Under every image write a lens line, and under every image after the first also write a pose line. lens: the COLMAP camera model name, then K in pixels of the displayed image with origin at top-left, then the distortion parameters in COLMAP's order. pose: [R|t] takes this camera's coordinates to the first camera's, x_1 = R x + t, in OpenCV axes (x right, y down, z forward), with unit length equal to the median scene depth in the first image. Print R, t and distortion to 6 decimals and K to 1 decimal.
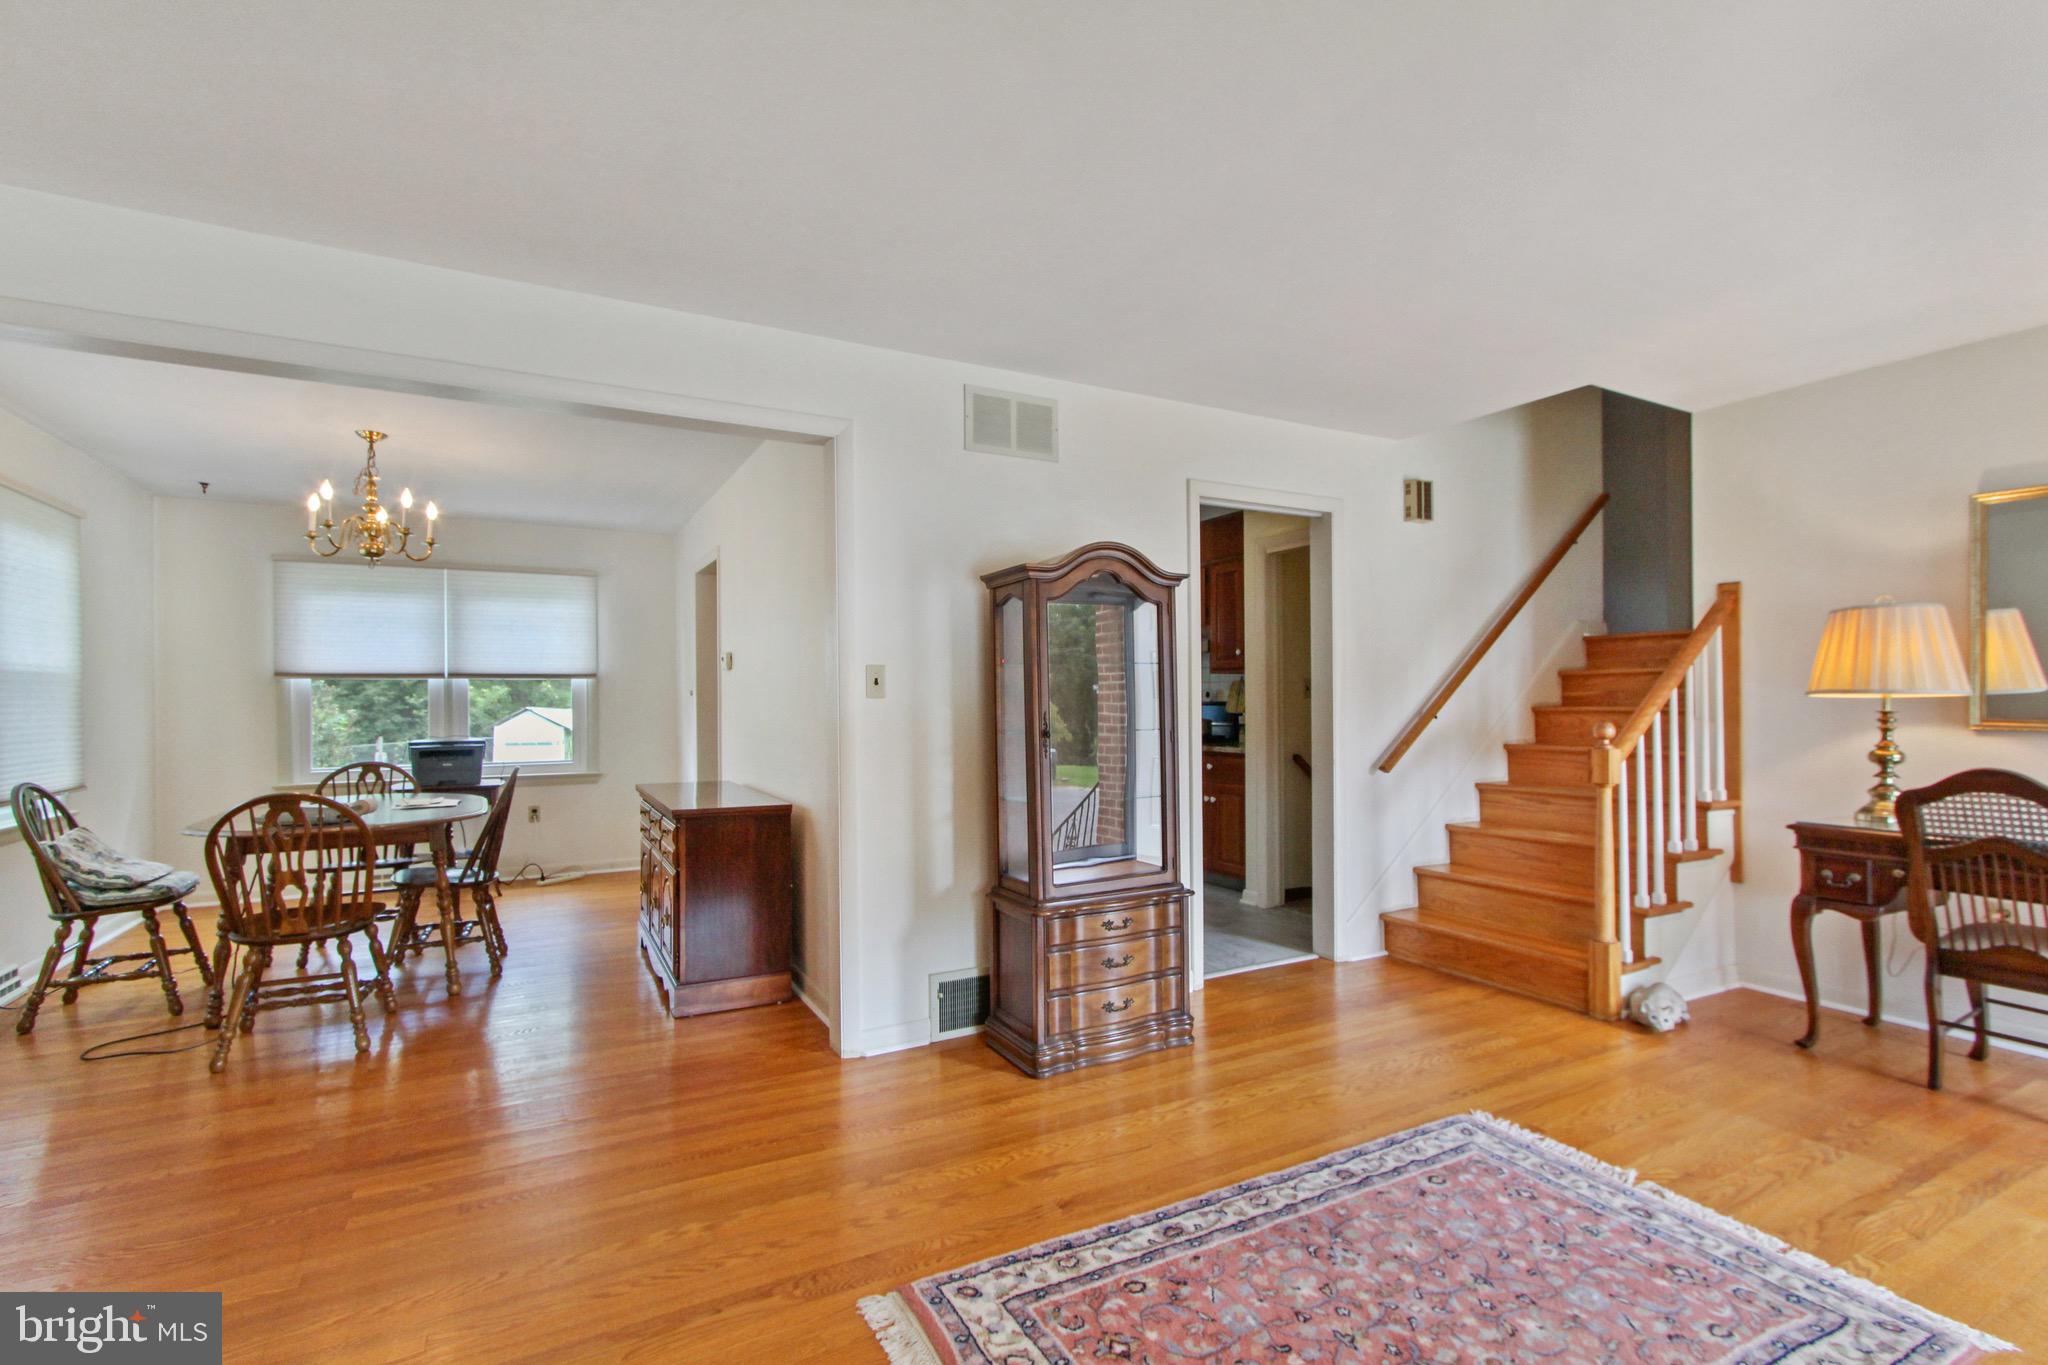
lens RADIAL K [[937.1, 0, 1029.5], [0, 937.1, 696.9], [0, 0, 1]] dist [-0.008906, 0.004443]
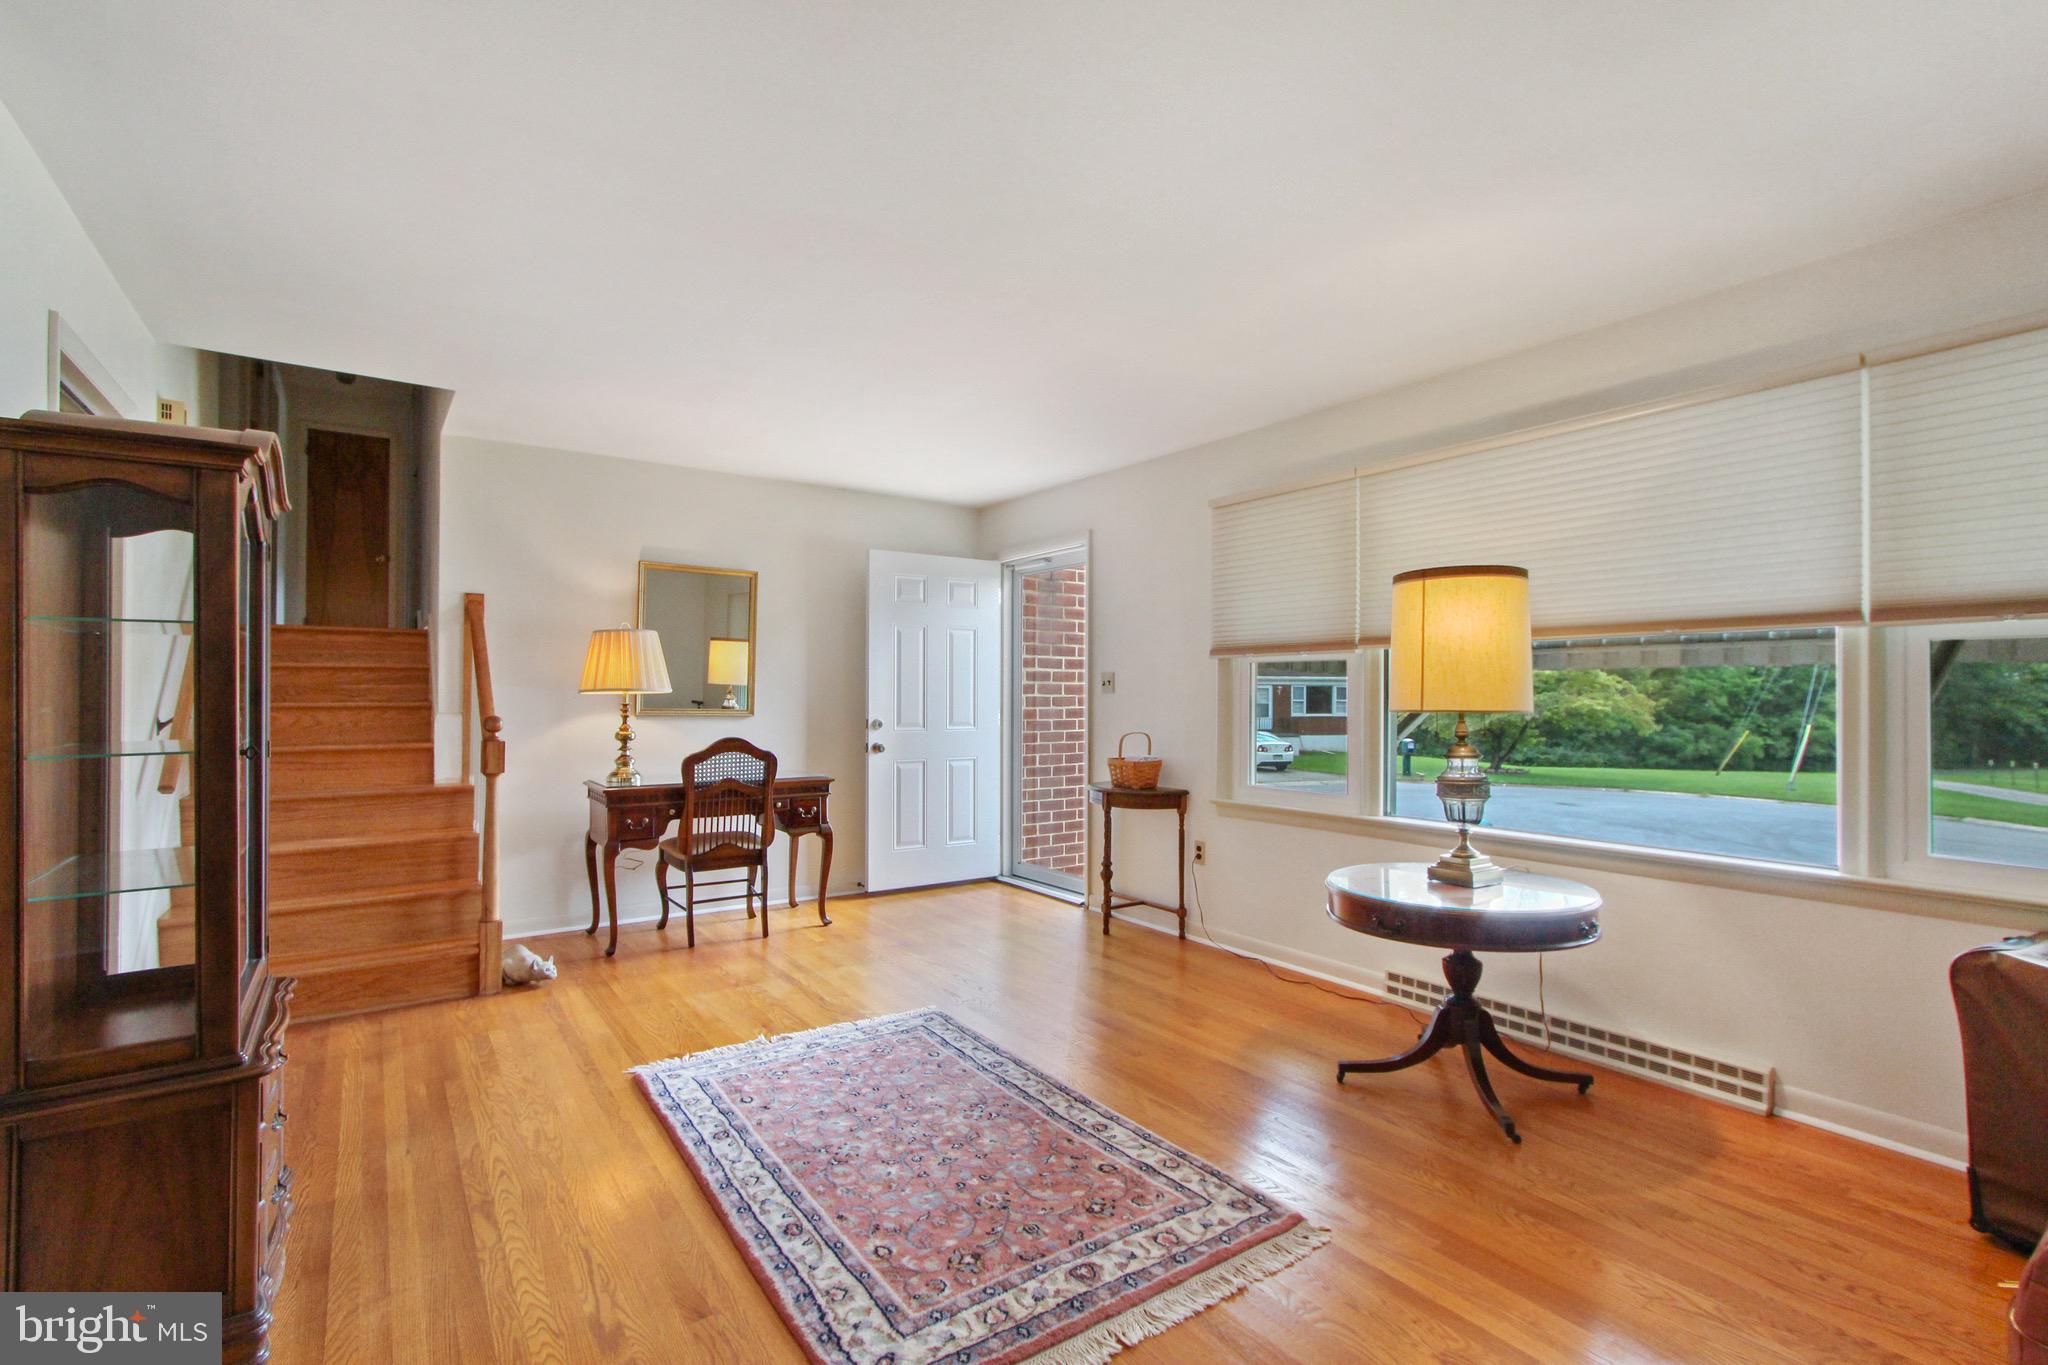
lens RADIAL K [[937.1, 0, 1005.9], [0, 937.1, 683.2], [0, 0, 1]] dist [-0.008906, 0.004443]
pose [[-0.109806, 0.014009, 0.993854, -0.636135], [-0.002465, 0.999894, -0.014367, 0.003170], [-0.993950, -0.004027, -0.109760, 0.649470]]
